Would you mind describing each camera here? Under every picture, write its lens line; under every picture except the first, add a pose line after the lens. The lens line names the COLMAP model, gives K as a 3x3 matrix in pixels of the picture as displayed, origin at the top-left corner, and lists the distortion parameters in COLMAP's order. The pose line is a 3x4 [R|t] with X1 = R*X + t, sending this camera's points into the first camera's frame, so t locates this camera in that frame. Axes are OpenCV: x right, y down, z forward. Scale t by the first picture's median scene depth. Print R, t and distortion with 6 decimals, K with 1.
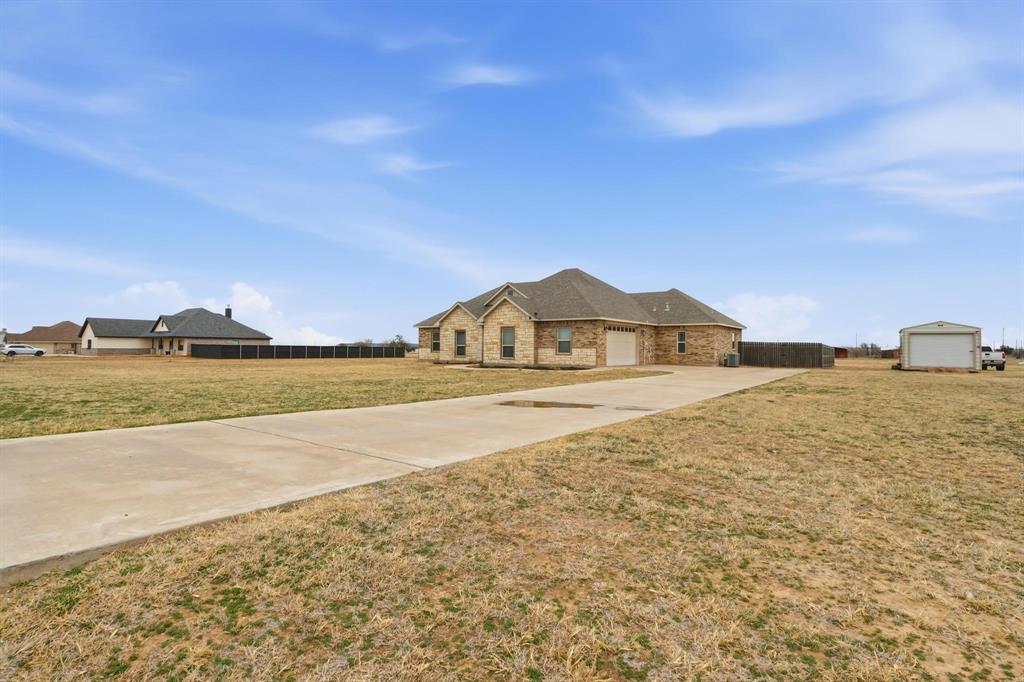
lens RADIAL K [[511.6, 0, 512.0], [0, 511.6, 341.0], [0, 0, 1]] dist [-0.001020, 0.000162]
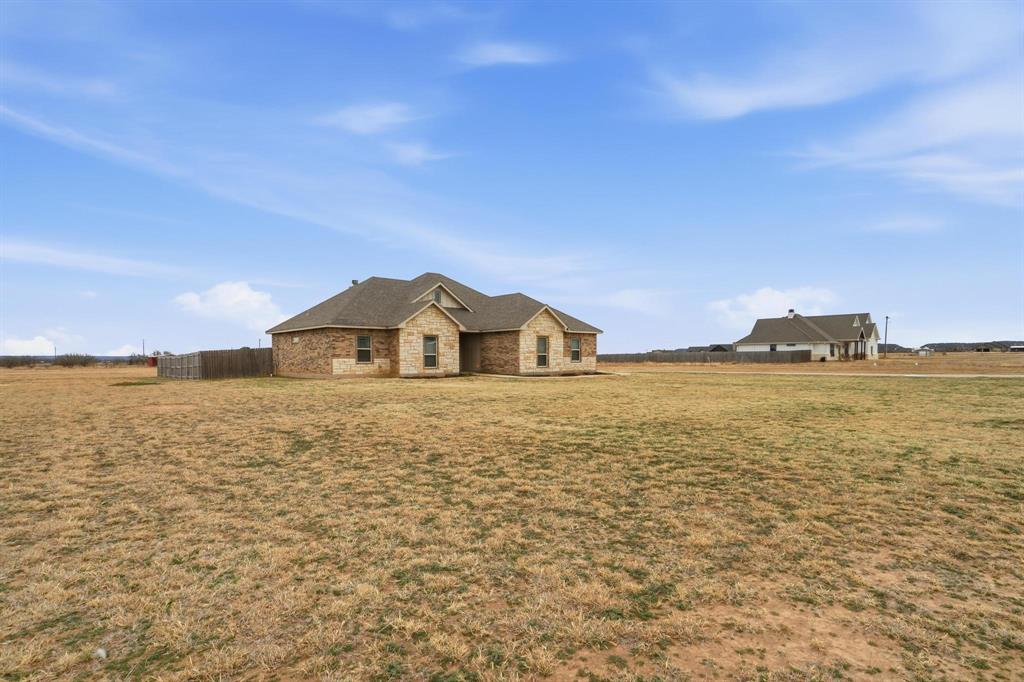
lens RADIAL K [[511.6, 0, 512.0], [0, 511.6, 341.0], [0, 0, 1]] dist [-0.001020, 0.000162]
pose [[0.243538, 0.022517, 0.969630, -0.993432], [-0.008399, 0.999742, -0.021106, 0.004308], [-0.969855, -0.003004, 0.243665, 0.797463]]
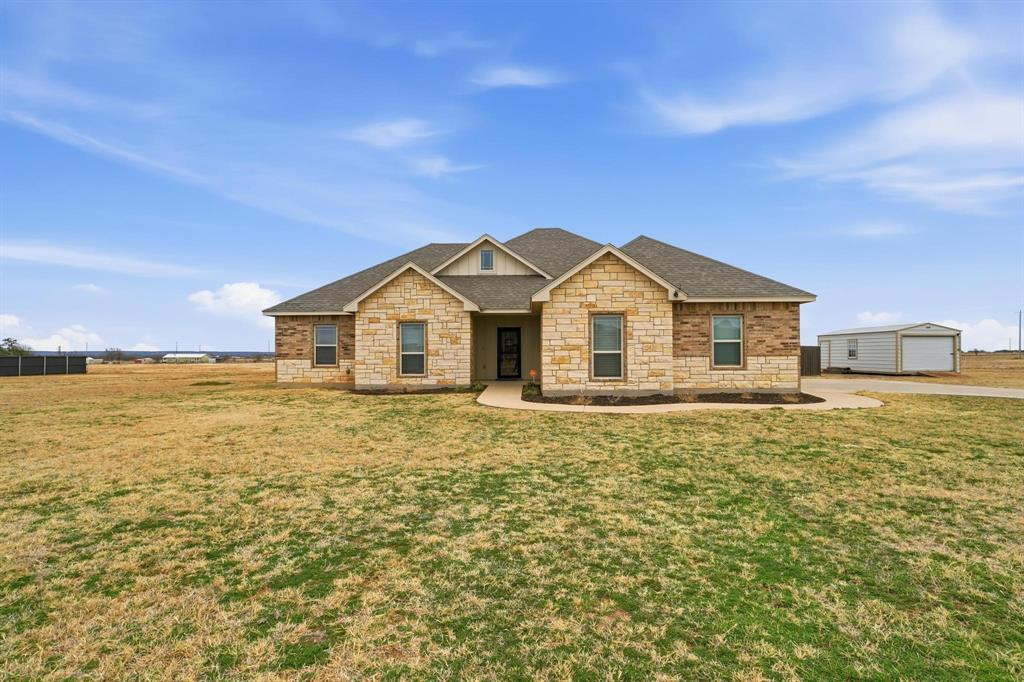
lens RADIAL K [[511.6, 0, 512.0], [0, 511.6, 341.0], [0, 0, 1]] dist [-0.001020, 0.000162]
pose [[0.836593, 0.003215, 0.547816, -0.334241], [0.002894, 0.999943, -0.010287, 0.003185], [-0.547818, 0.010191, 0.836535, 0.641804]]
